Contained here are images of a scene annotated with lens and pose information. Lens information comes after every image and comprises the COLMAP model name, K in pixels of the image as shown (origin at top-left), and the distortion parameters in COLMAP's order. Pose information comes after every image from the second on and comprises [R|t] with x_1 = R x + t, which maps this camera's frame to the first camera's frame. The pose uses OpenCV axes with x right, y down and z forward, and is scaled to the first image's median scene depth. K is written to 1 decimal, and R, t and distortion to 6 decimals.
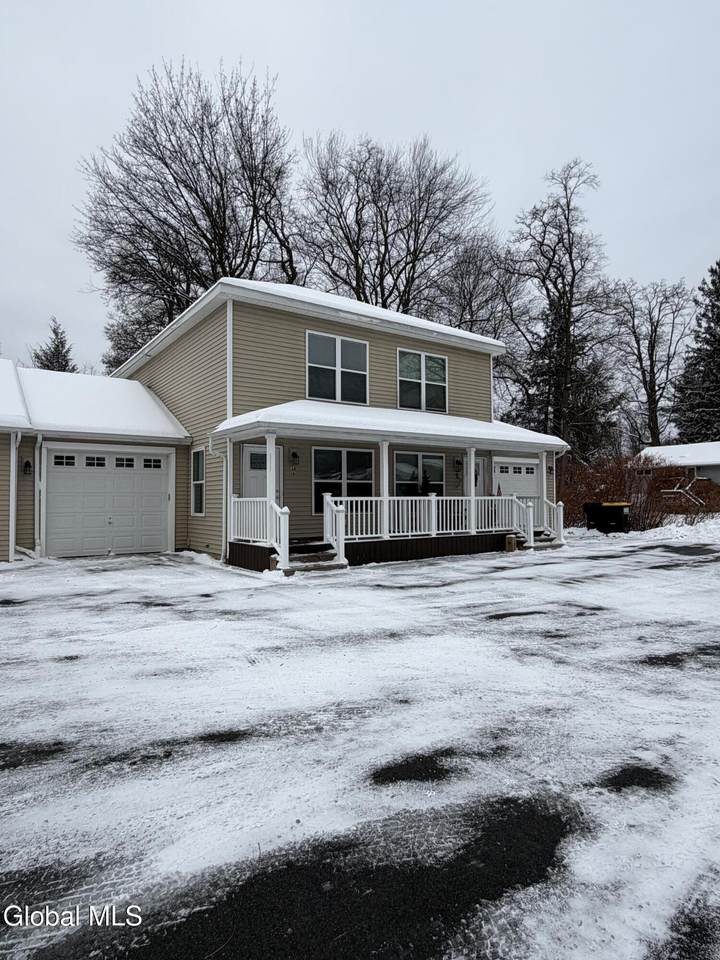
lens RADIAL K [[560.8, 0, 360.0], [0, 560.8, 480.0], [0, 0, 1]] dist [-0.002589, -0.000737]
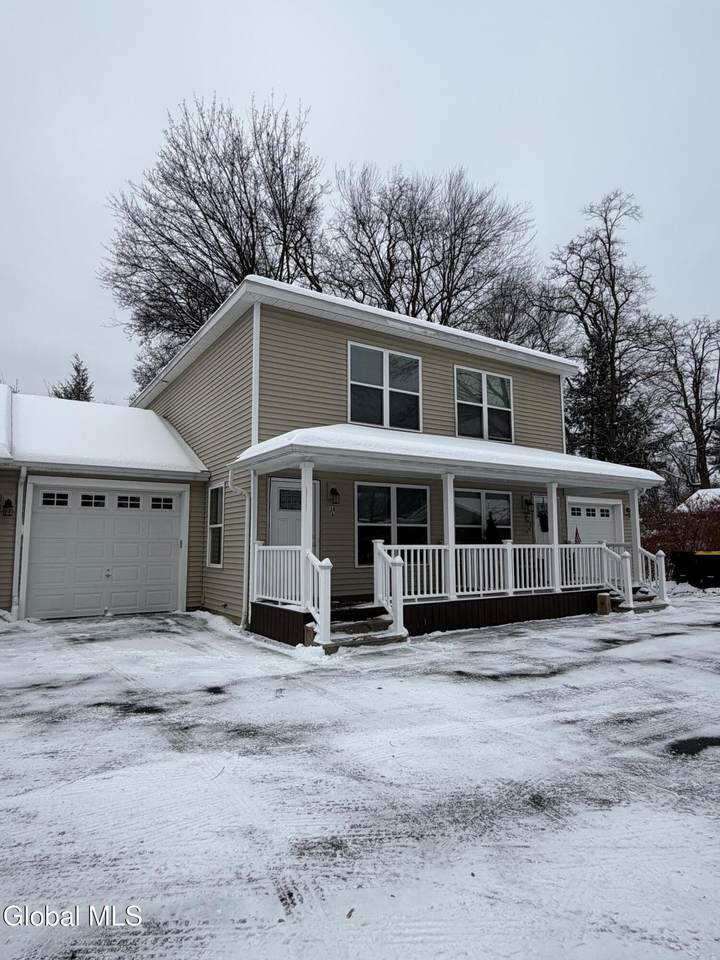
lens RADIAL K [[560.8, 0, 360.0], [0, 560.8, 480.0], [0, 0, 1]] dist [-0.002589, -0.000737]
pose [[0.998979, -0.002904, -0.045086, -0.039058], [-0.000706, 0.996807, -0.079848, 0.002219], [0.045174, 0.079799, 0.995787, 0.180404]]
